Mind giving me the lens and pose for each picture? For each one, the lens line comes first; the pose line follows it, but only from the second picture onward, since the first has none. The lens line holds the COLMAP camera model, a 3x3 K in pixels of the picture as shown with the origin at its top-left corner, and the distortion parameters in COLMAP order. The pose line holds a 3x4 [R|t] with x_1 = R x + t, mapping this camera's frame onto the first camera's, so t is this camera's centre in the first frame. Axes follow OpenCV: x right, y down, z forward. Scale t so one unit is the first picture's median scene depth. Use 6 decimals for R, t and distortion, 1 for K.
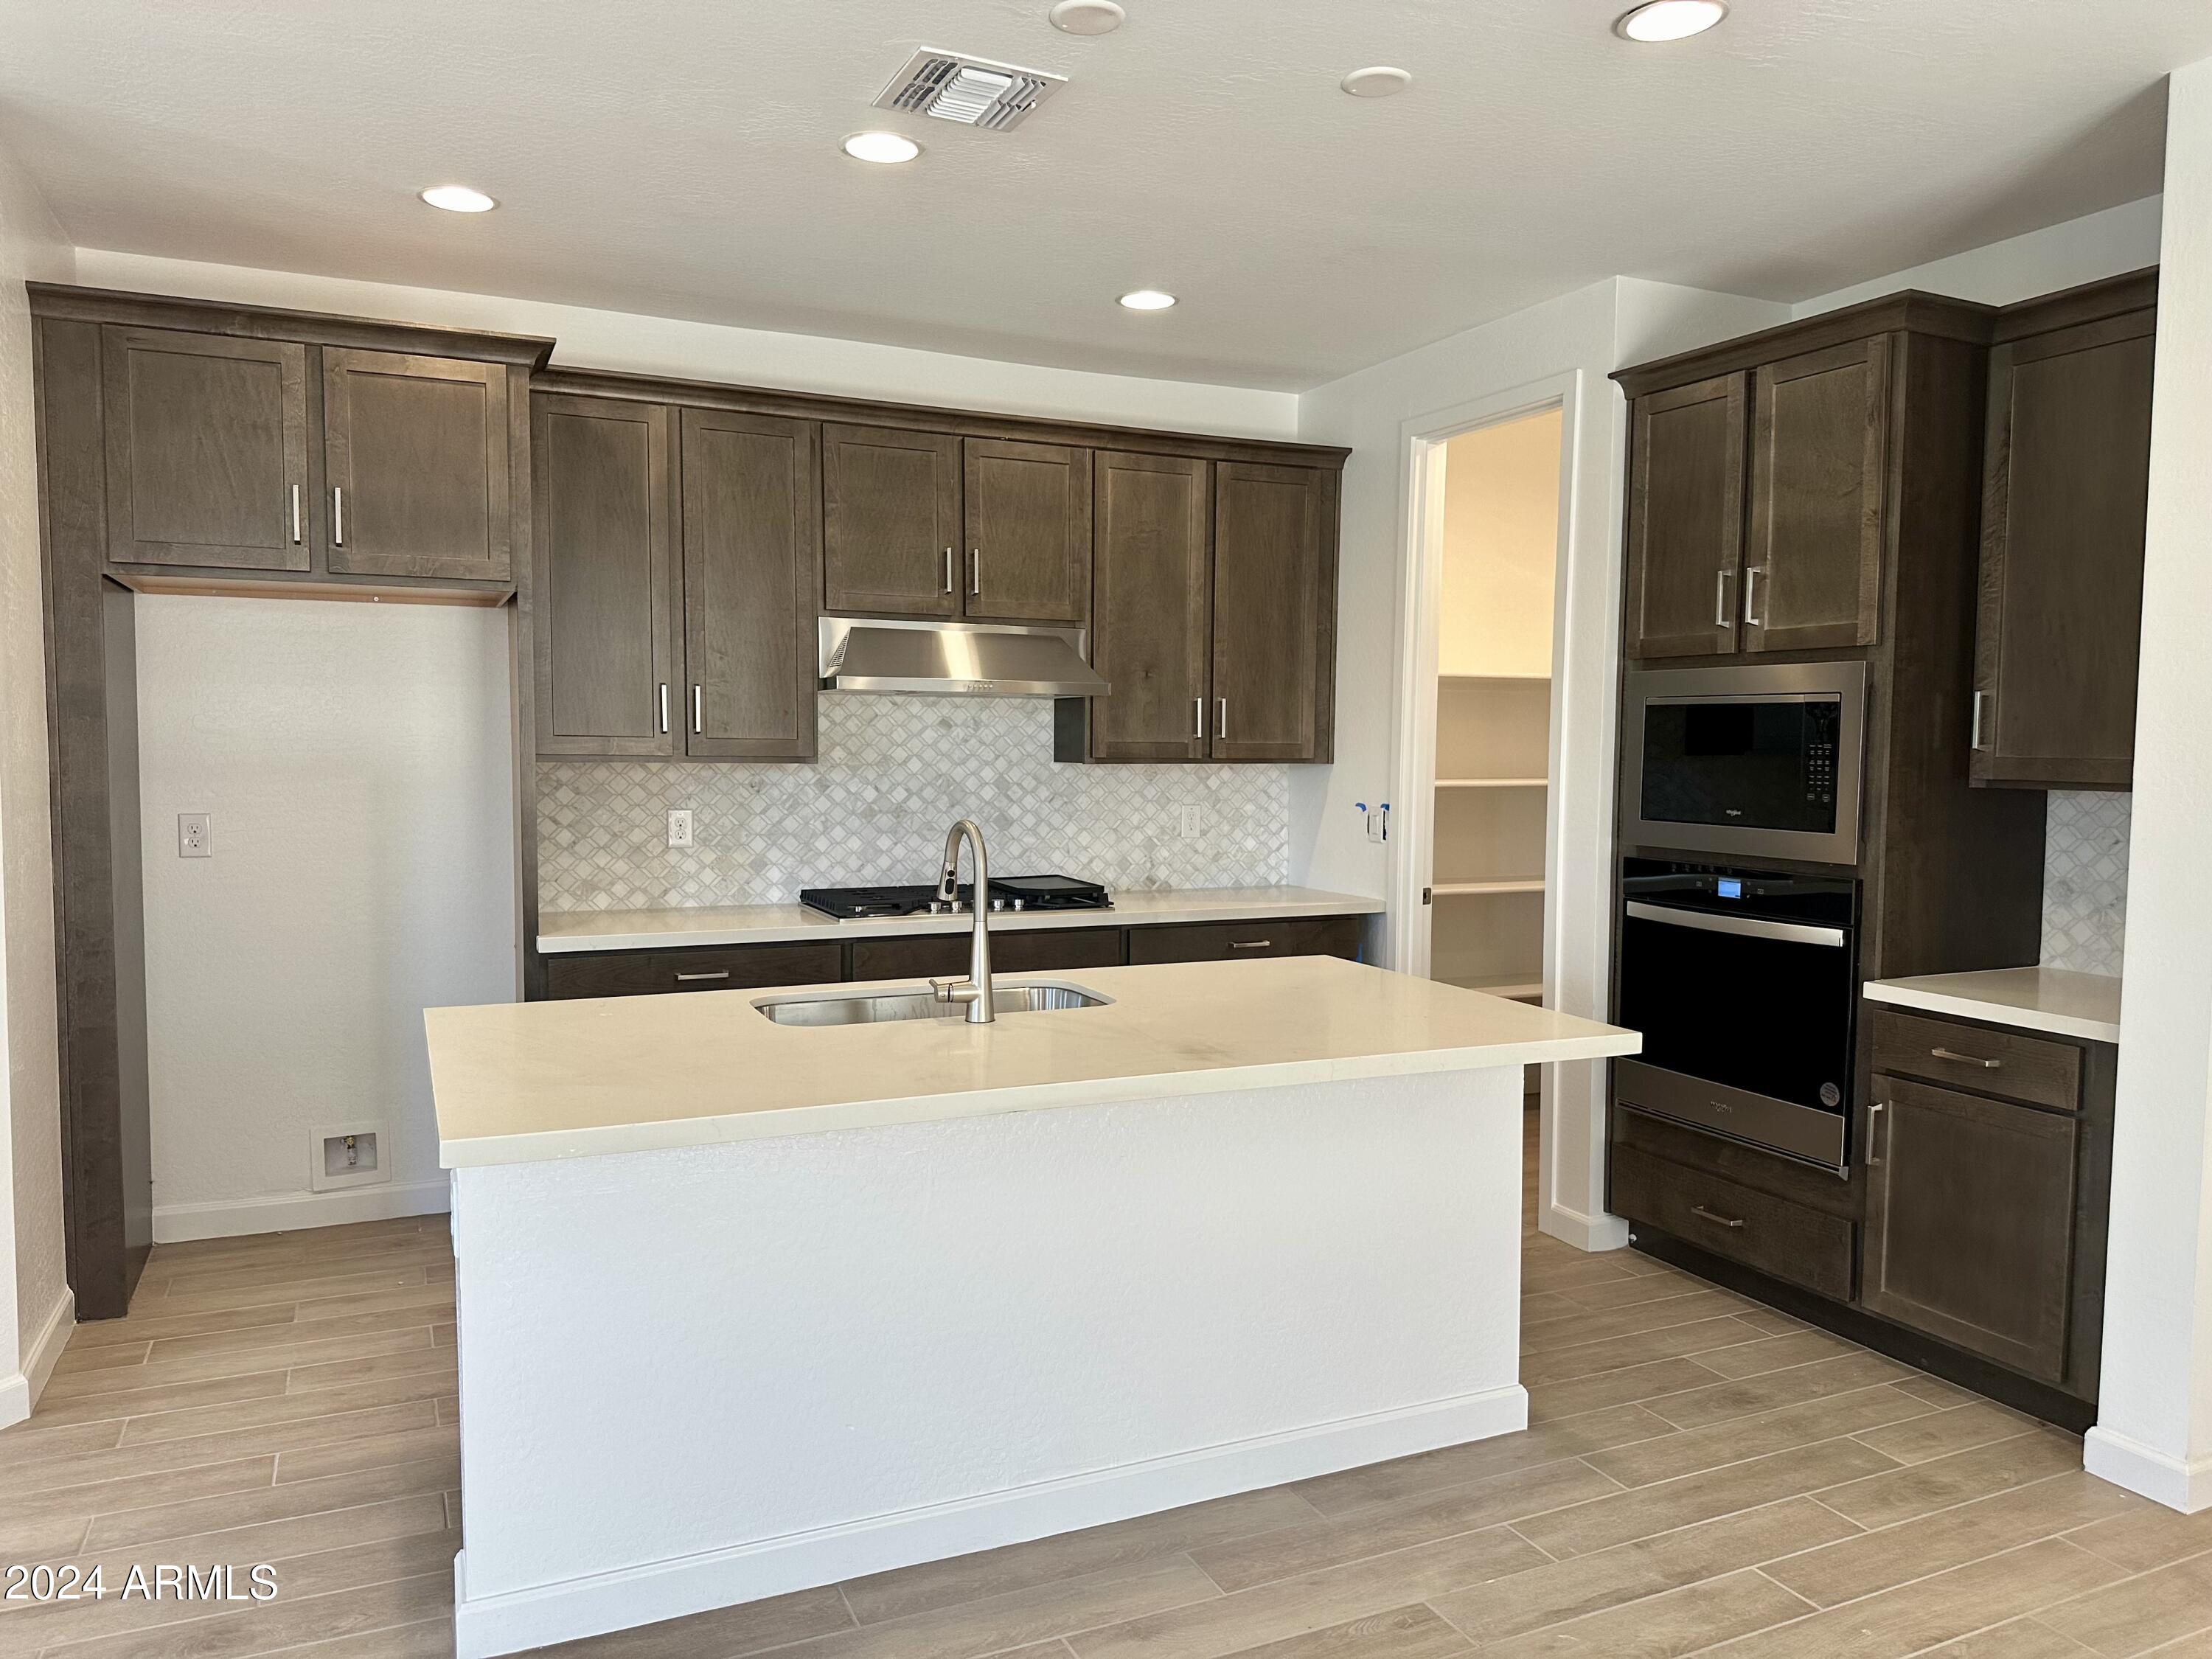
lens RADIAL K [[1553.9, 0, 1106.0], [0, 1553.9, 829.5], [0, 0, 1]] dist [0.130963, -0.248336]
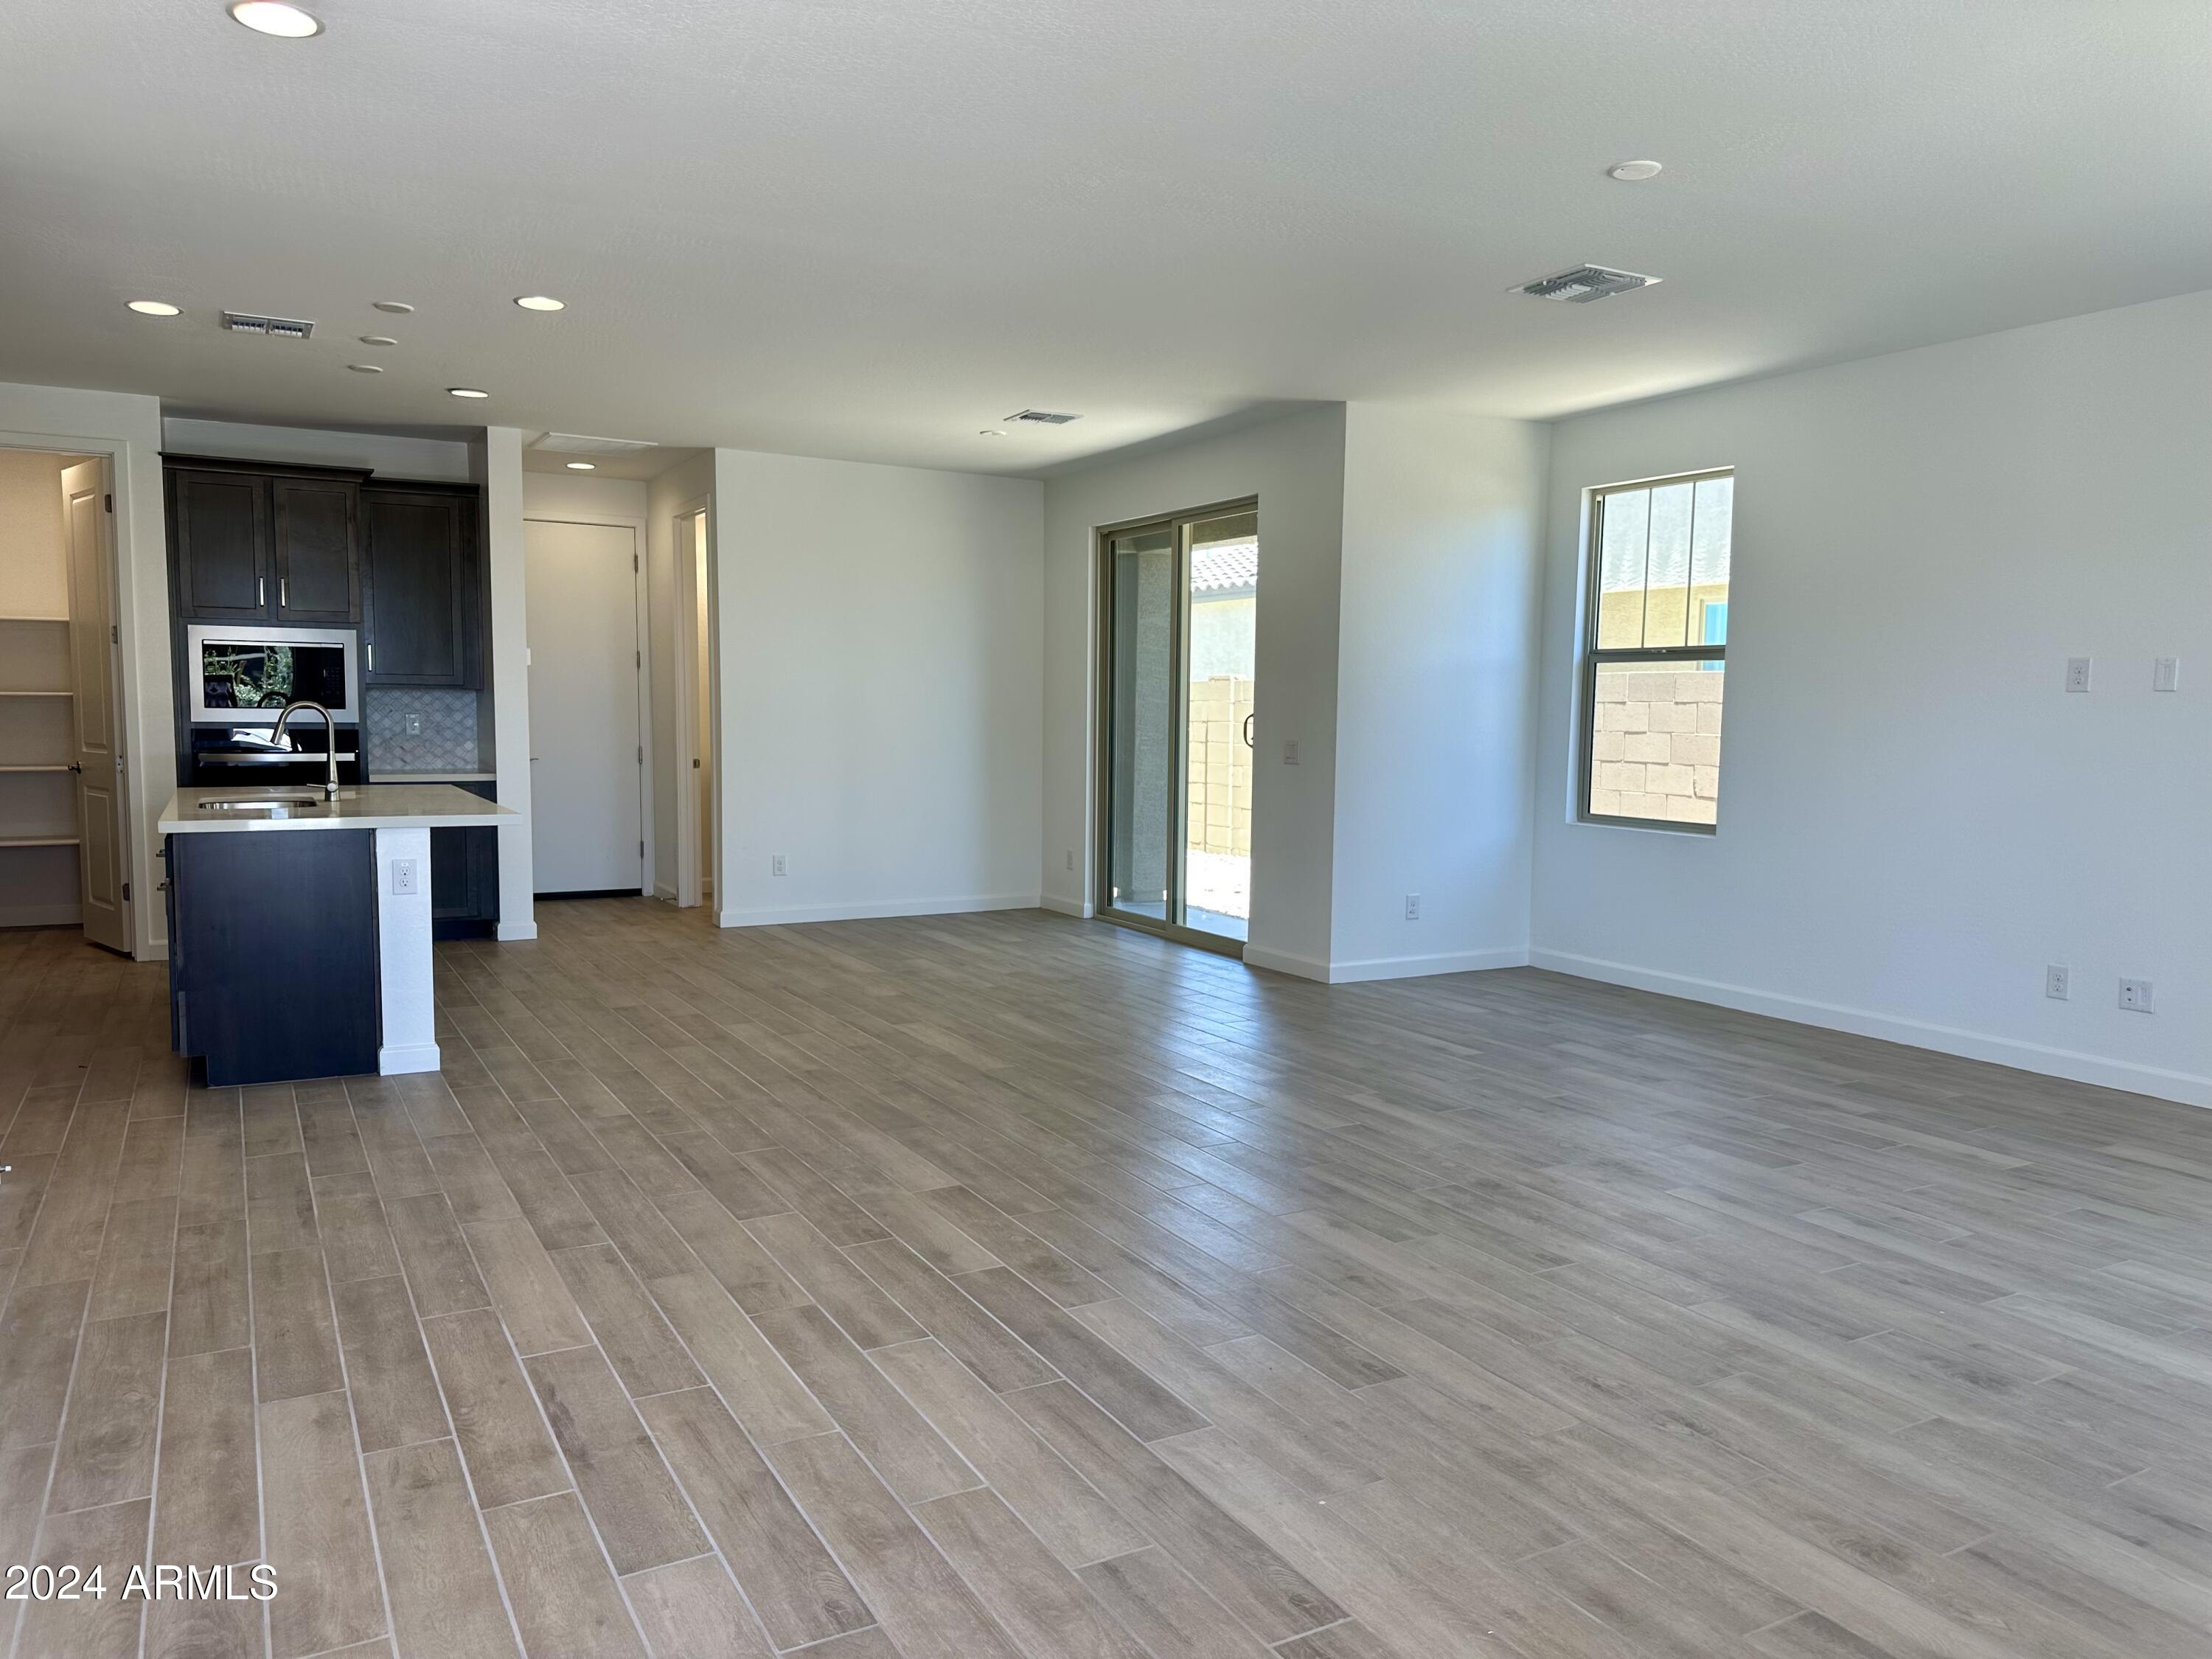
lens RADIAL K [[1544.3, 0, 1106.0], [0, 1544.3, 829.5], [0, 0, 1]] dist [0.112037, -0.170754]
pose [[-0.017900, -0.100706, 0.994755, -2.095616], [0.024197, 0.994580, 0.101124, -0.029871], [-0.999547, 0.025881, -0.015366, 0.022296]]
